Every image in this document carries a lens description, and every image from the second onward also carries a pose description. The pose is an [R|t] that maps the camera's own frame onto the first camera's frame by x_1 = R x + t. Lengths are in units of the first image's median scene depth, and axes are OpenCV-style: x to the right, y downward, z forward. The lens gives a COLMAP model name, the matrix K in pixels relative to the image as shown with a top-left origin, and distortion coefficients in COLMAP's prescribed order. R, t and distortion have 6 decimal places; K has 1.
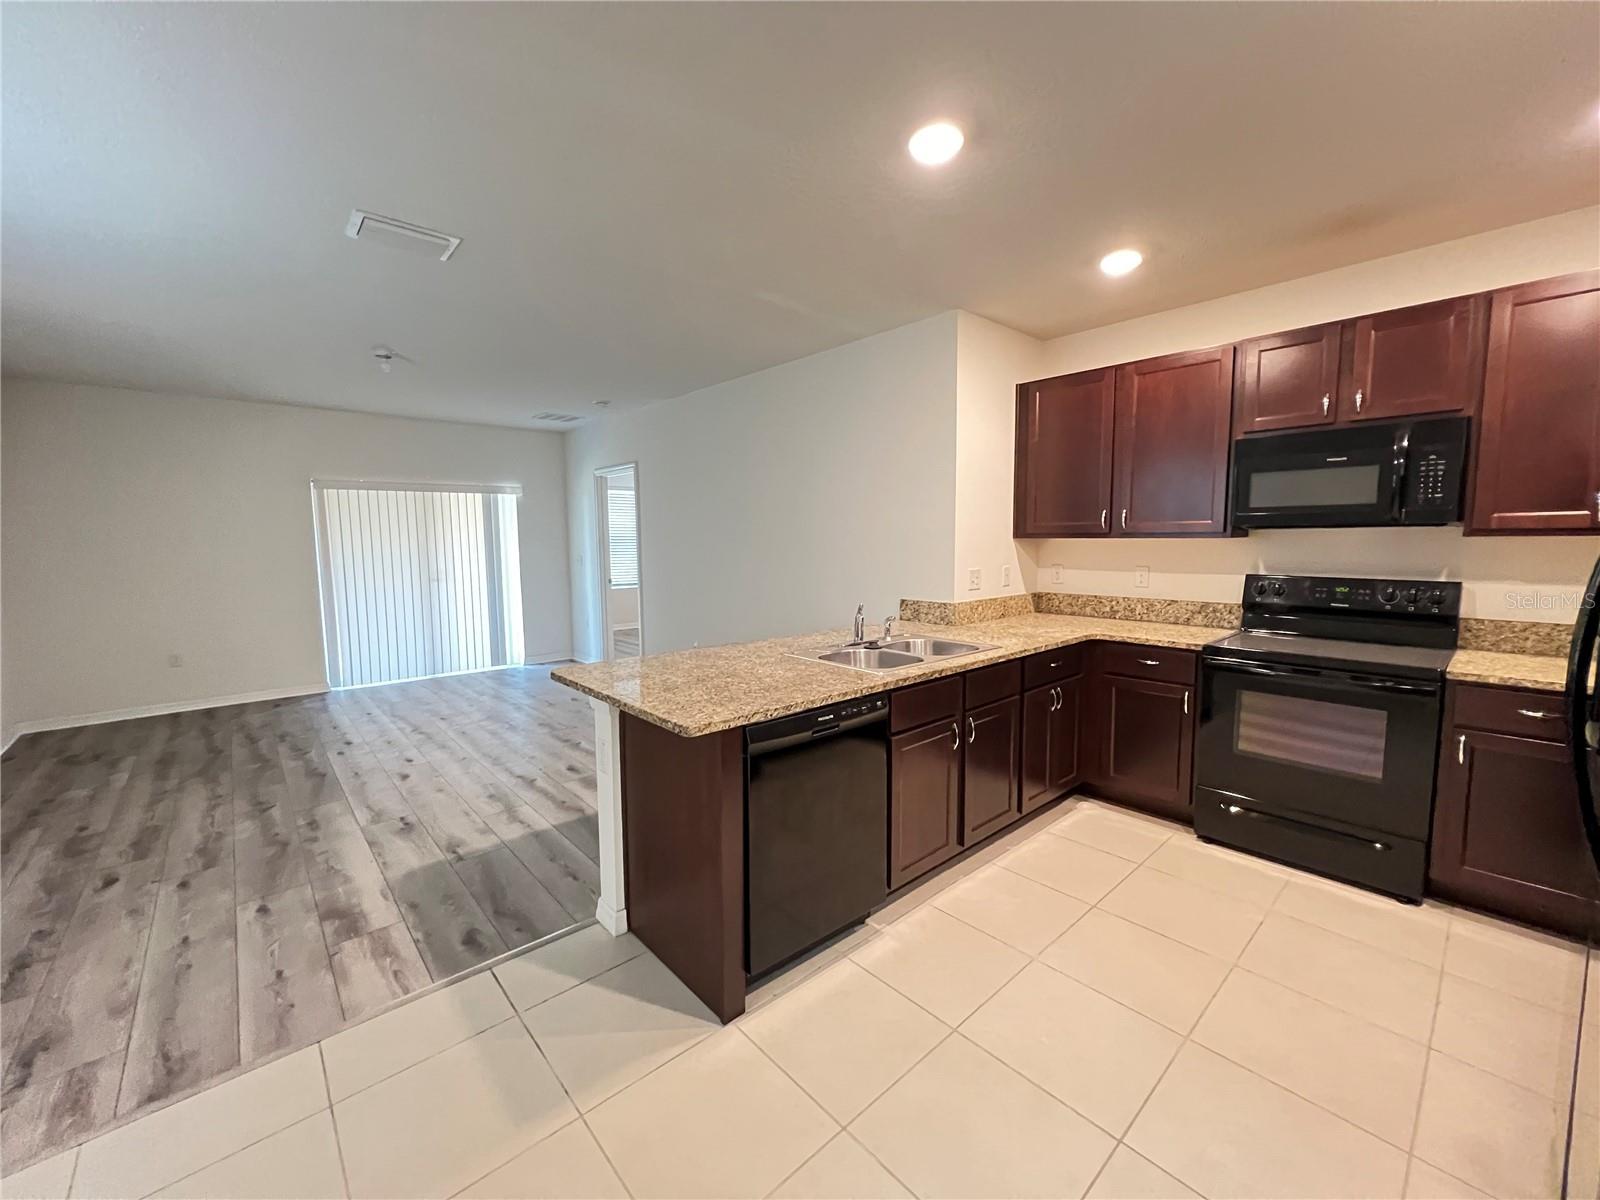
lens RADIAL K [[636.7, 0, 787.0], [0, 636.7, 594.0], [0, 0, 1]] dist [0.000557, 0.000385]
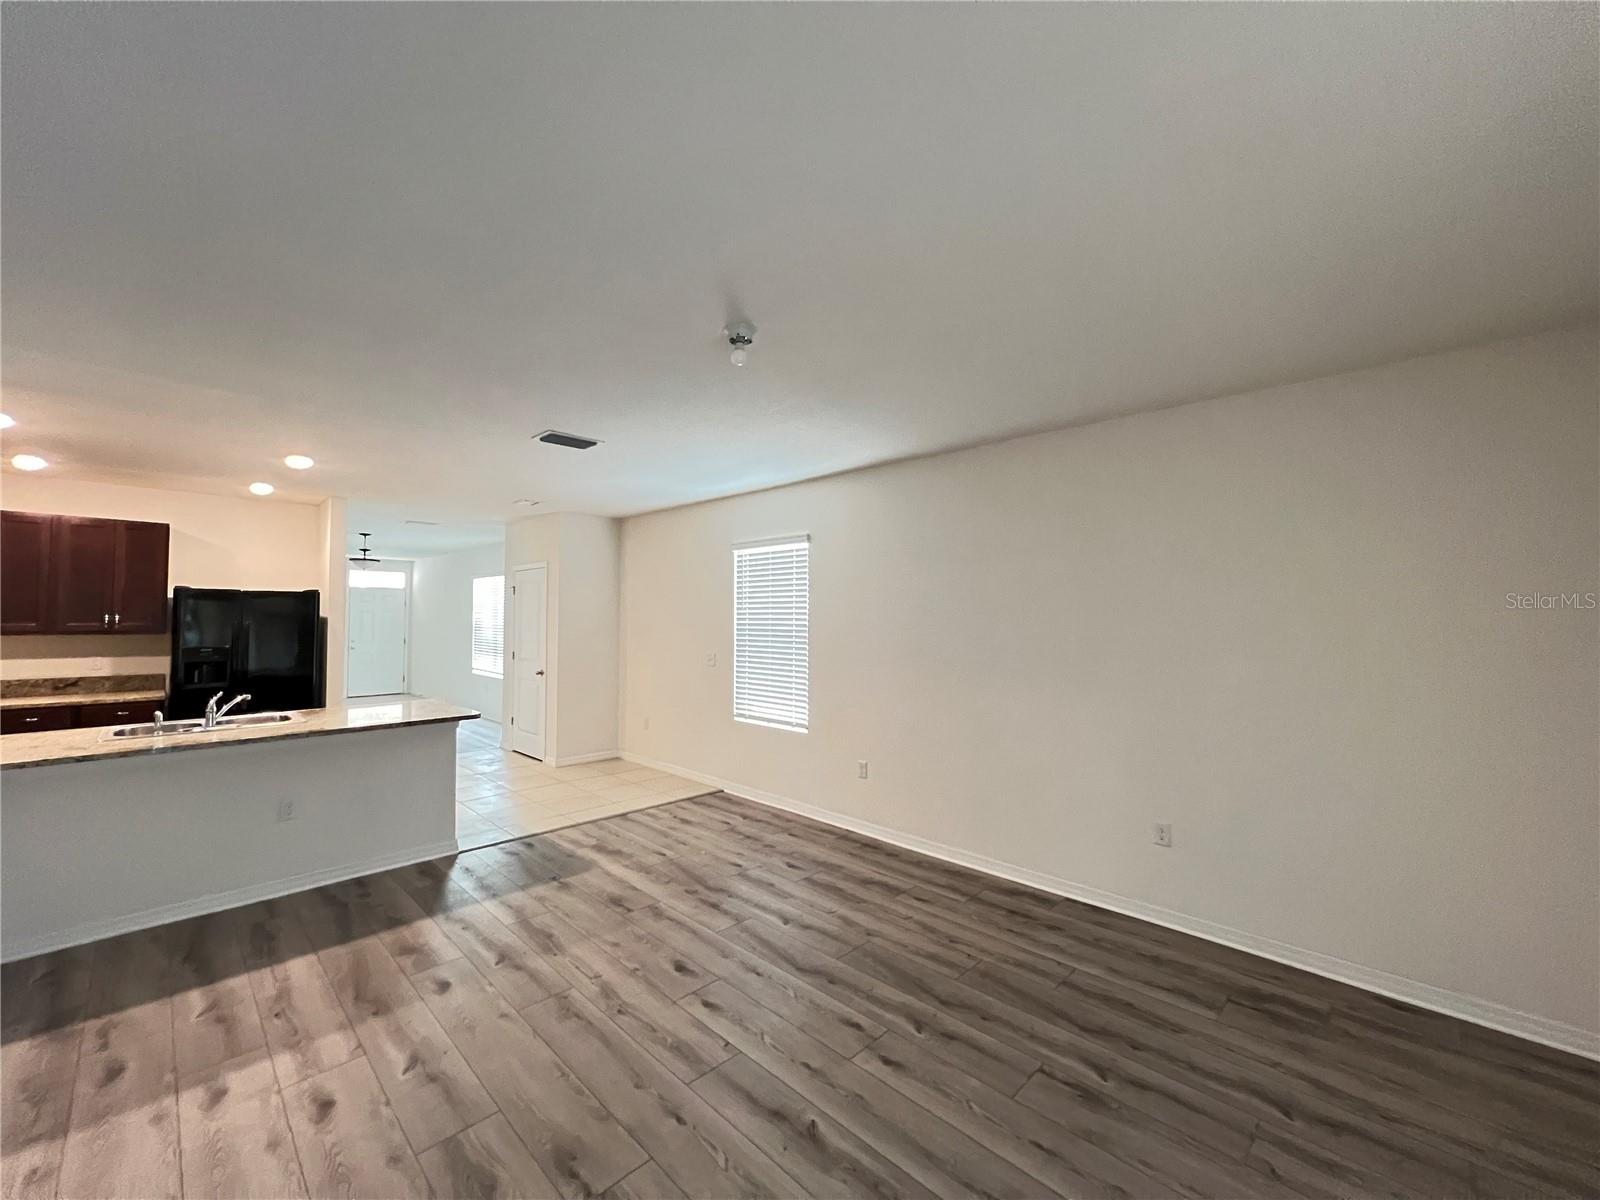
lens RADIAL K [[636.7, 0, 796.4], [0, 636.7, 606.3], [0, 0, 1]] dist [0.000557, 0.000385]
pose [[-0.997279, 0.006137, -0.073464, -0.676752], [0.000811, 0.997382, 0.072303, -0.180651], [0.073716, 0.072047, -0.994673, 1.698708]]
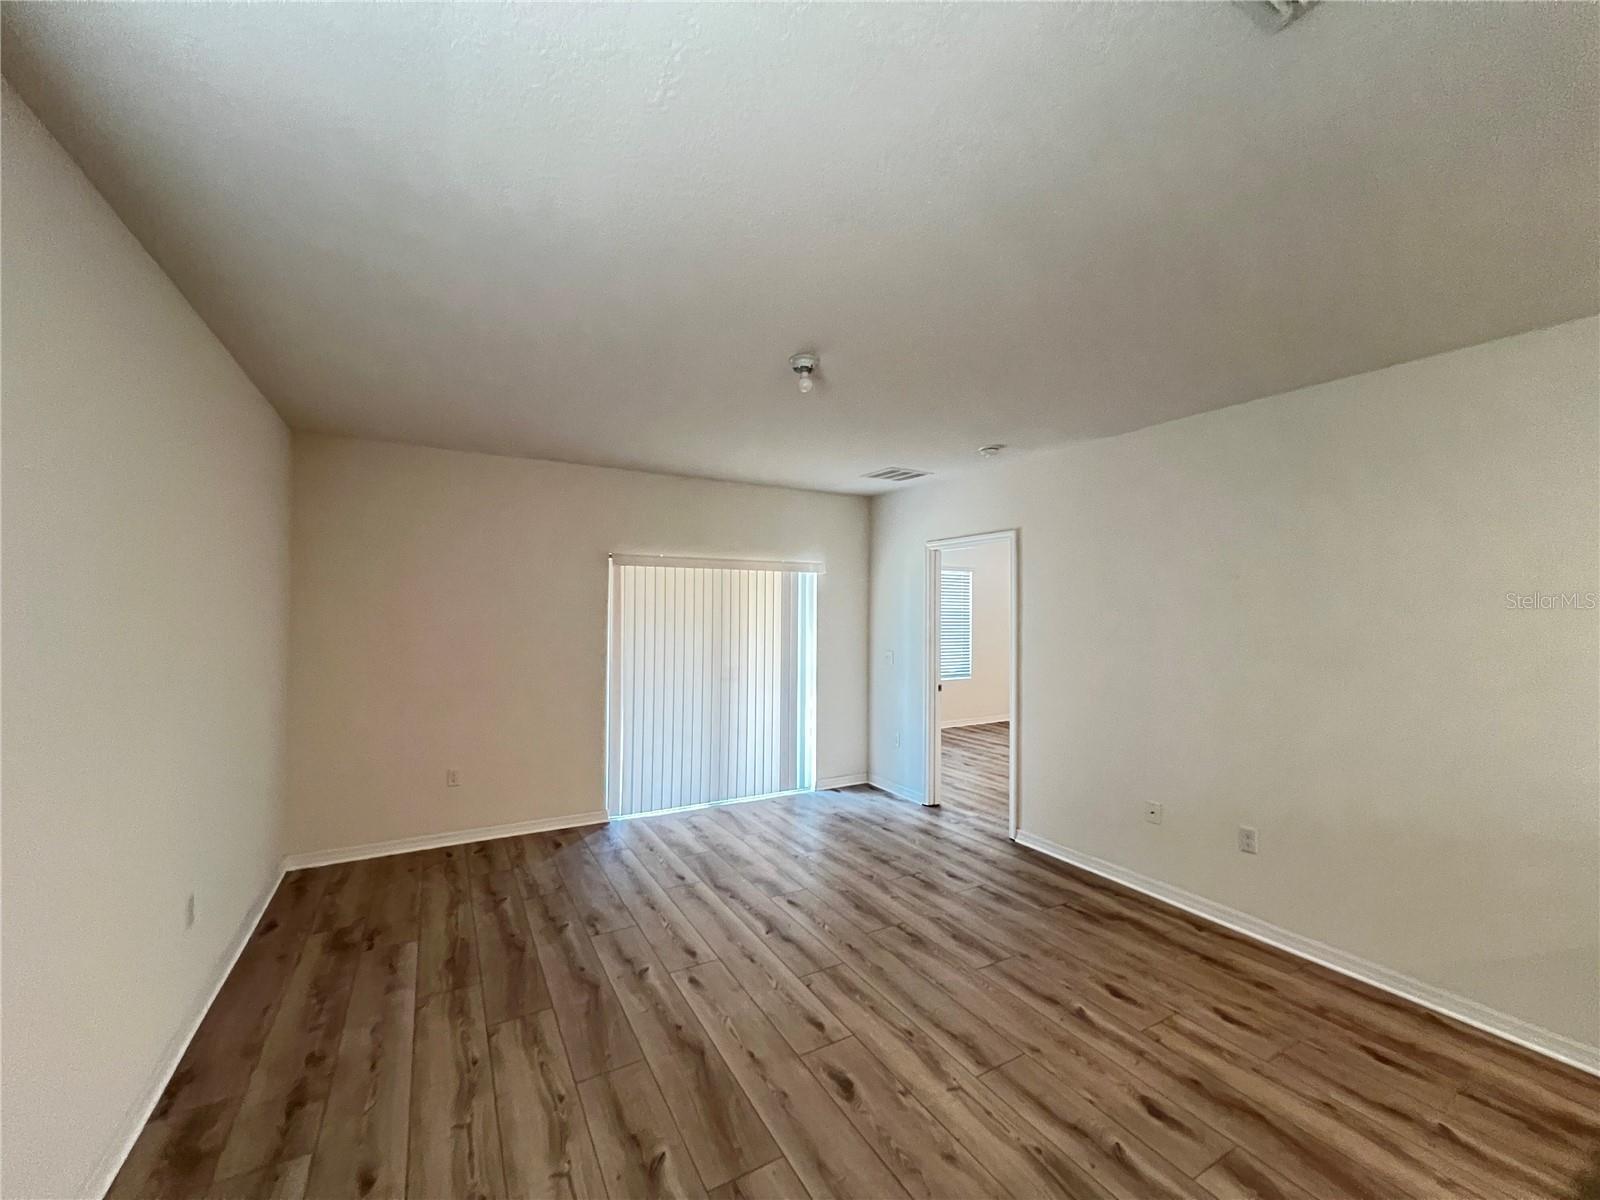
lens RADIAL K [[636.7, 0, 789.0], [0, 636.7, 594.0], [0, 0, 1]] dist [0.000557, 0.000385]
pose [[0.976700, 0.010833, -0.214336, -0.530114], [-0.035596, 0.993069, -0.112014, -0.070739], [0.211637, 0.117033, 0.970316, 0.402732]]
